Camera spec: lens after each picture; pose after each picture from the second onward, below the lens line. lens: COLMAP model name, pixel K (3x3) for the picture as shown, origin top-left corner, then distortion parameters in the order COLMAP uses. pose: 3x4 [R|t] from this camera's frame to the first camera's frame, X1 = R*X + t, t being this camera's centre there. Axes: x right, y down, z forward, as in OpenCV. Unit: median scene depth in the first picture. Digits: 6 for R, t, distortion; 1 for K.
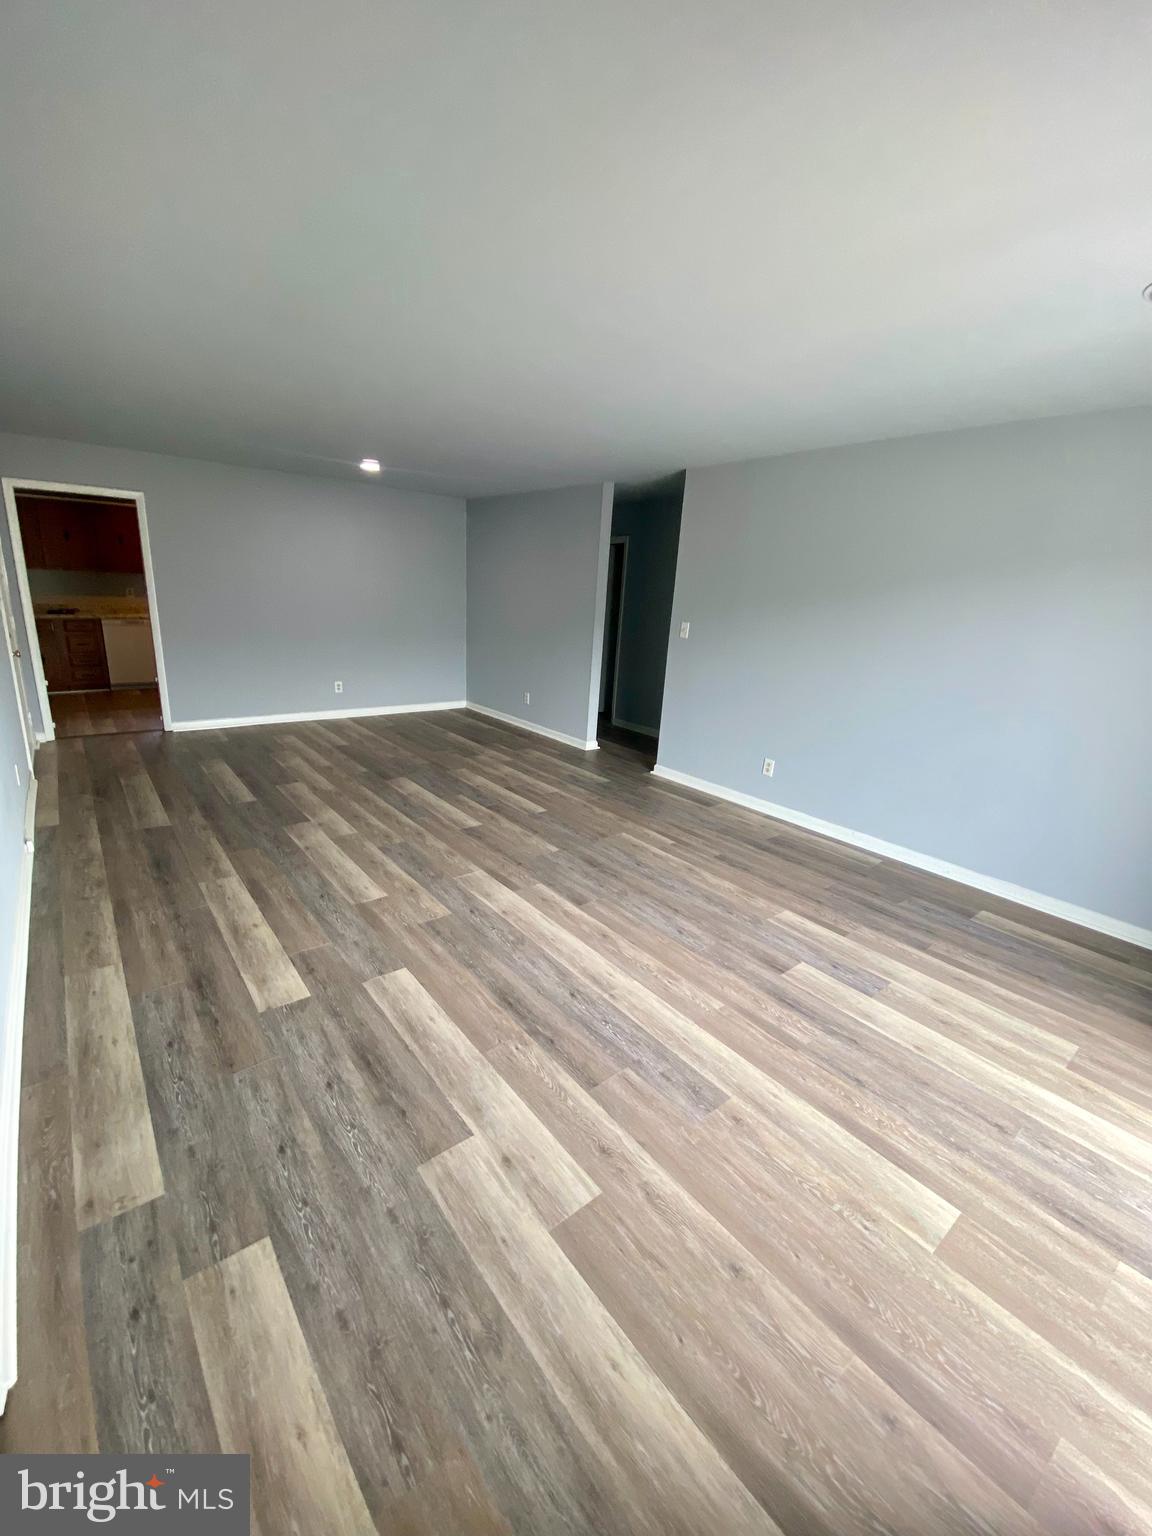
lens RADIAL K [[615.7, 0, 575.9], [0, 615.7, 765.8], [0, 0, 1]] dist [-0.002019, -0.006661]
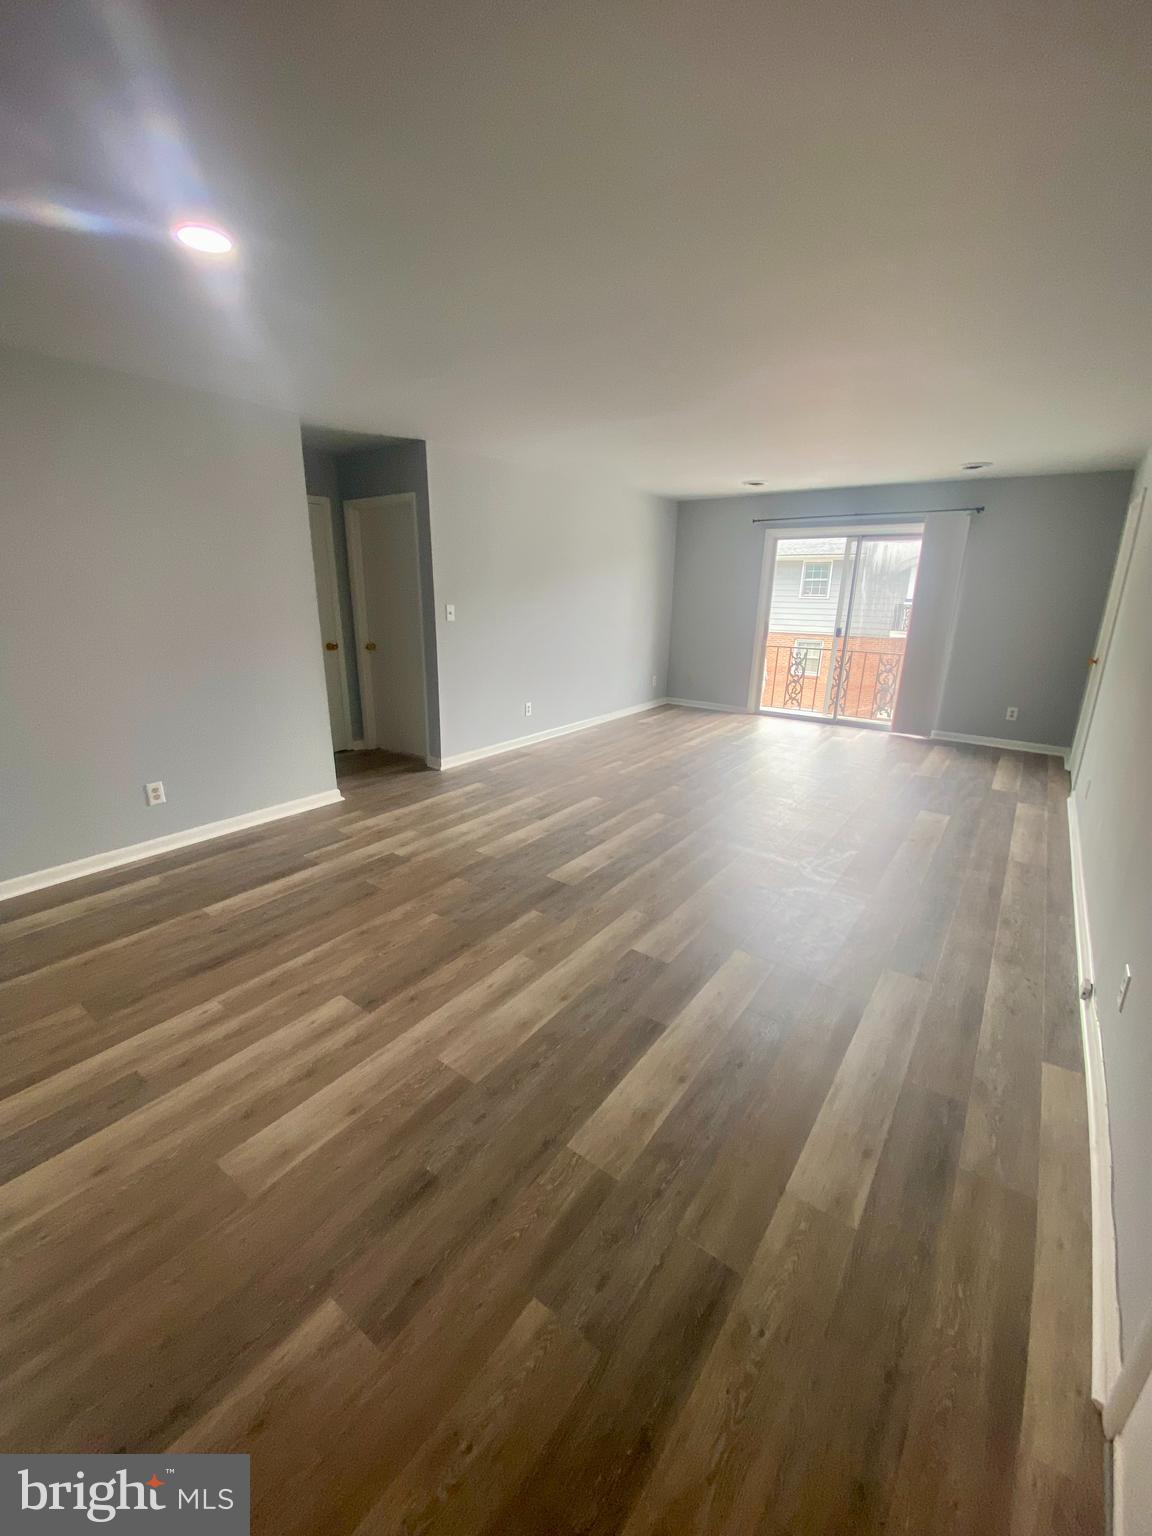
lens RADIAL K [[615.7, 0, 576.2], [0, 615.7, 768.6], [0, 0, 1]] dist [-0.002019, -0.006661]
pose [[-0.245250, -0.336649, 0.909131, -0.885564], [0.242903, 0.886520, 0.393803, -0.351732], [-0.938536, 0.317411, -0.135645, 1.064126]]
